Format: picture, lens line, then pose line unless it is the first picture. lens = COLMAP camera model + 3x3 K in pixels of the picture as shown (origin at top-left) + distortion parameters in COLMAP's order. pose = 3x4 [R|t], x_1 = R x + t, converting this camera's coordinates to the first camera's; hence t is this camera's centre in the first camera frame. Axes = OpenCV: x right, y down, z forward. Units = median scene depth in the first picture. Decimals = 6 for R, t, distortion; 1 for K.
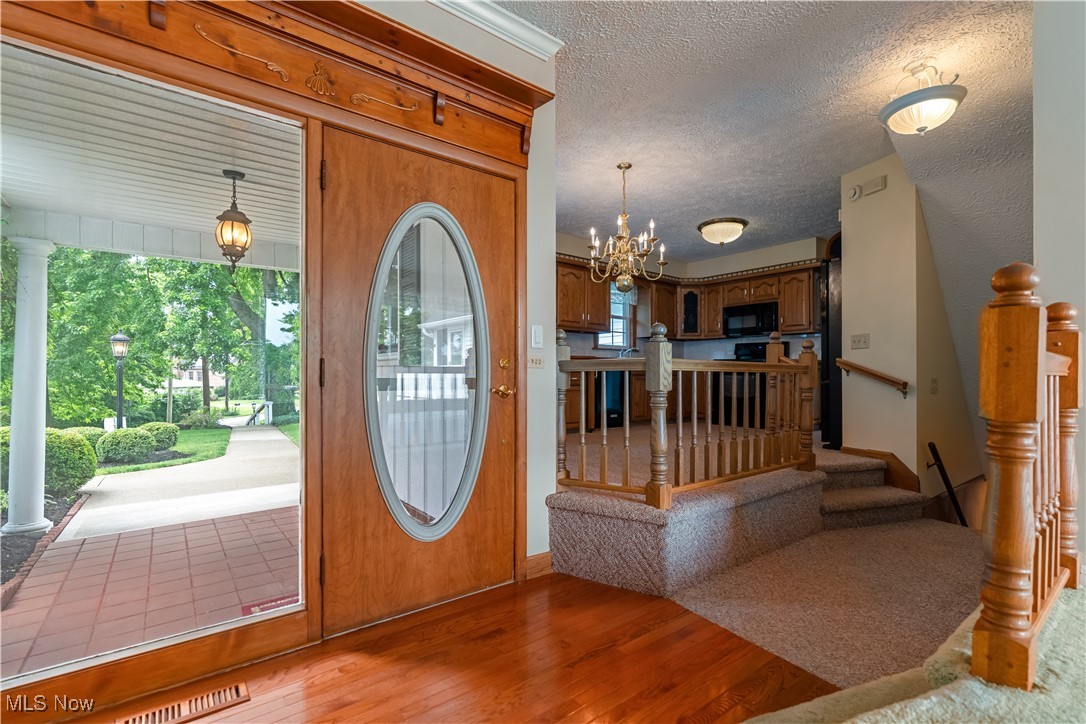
lens RADIAL K [[493.7, 0, 545.6], [0, 493.7, 370.5], [0, 0, 1]] dist [-0.000613, 0.000015]
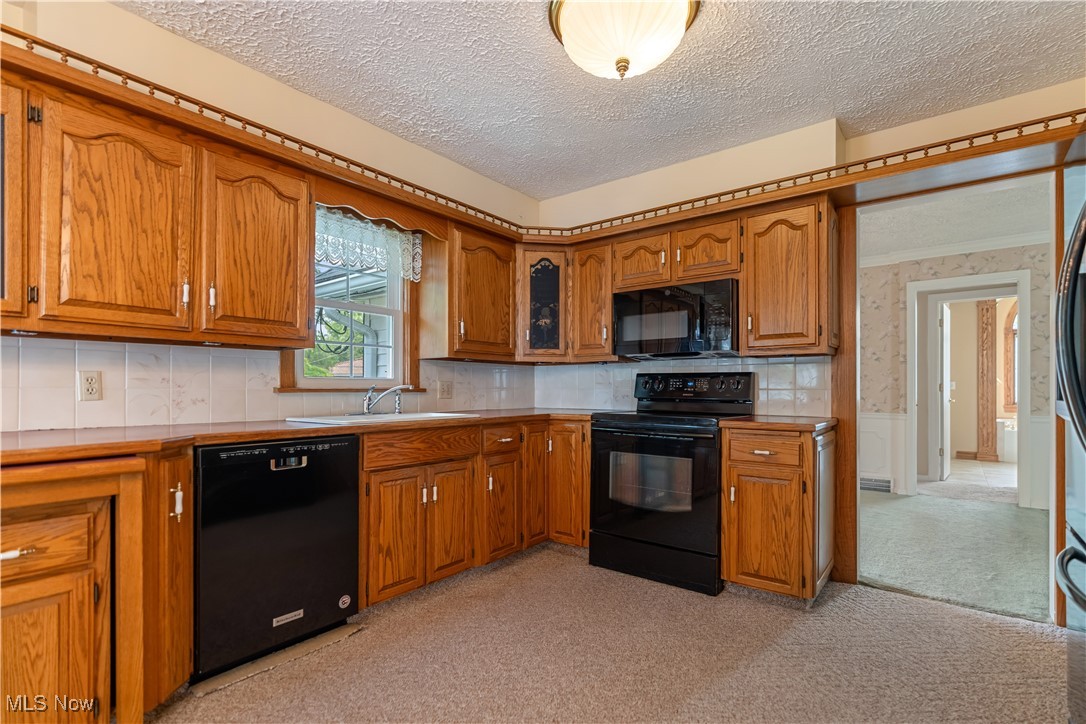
lens RADIAL K [[513.5, 0, 543.4], [0, 513.5, 385.8], [0, 0, 1]] dist [-0.001232, -0.000088]
pose [[0.969890, -0.004805, 0.243495, 0.181741], [0.003508, 0.999977, 0.005759, -0.046039], [-0.243517, -0.004731, 0.969885, 0.554155]]
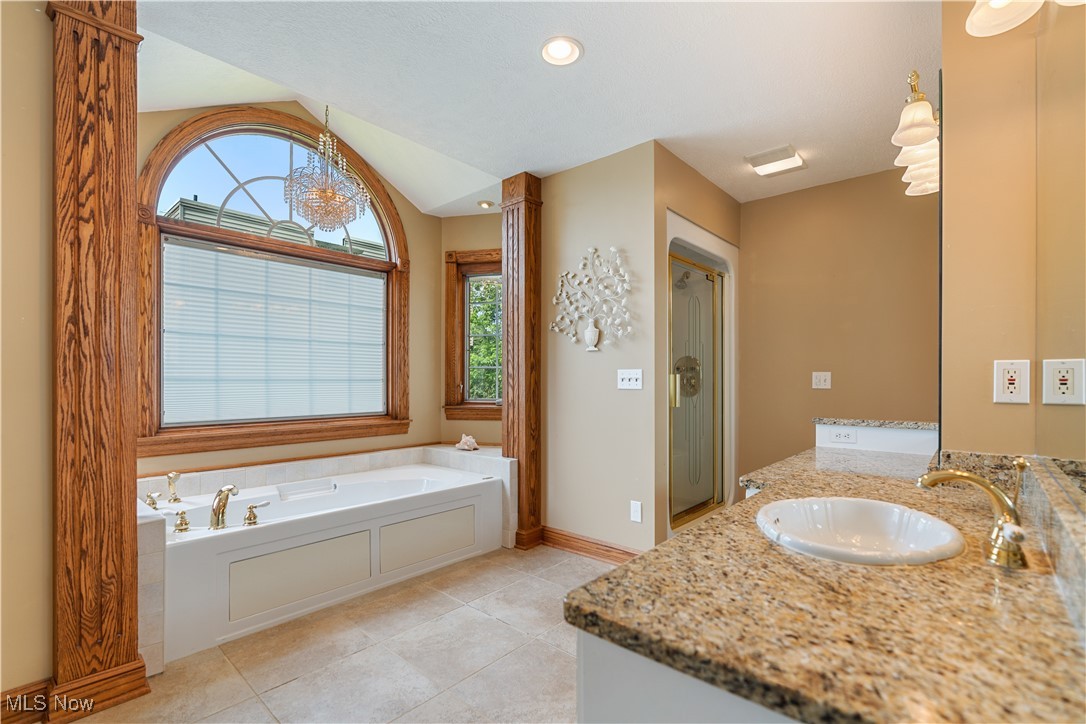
lens RADIAL K [[493.7, 0, 545.6], [0, 493.7, 370.5], [0, 0, 1]] dist [-0.000613, 0.000015]
pose [[-0.176933, -0.002233, 0.984220, 0.499219], [-0.003859, 0.999991, 0.001575, -0.044486], [-0.984215, -0.003520, -0.176940, 0.784082]]
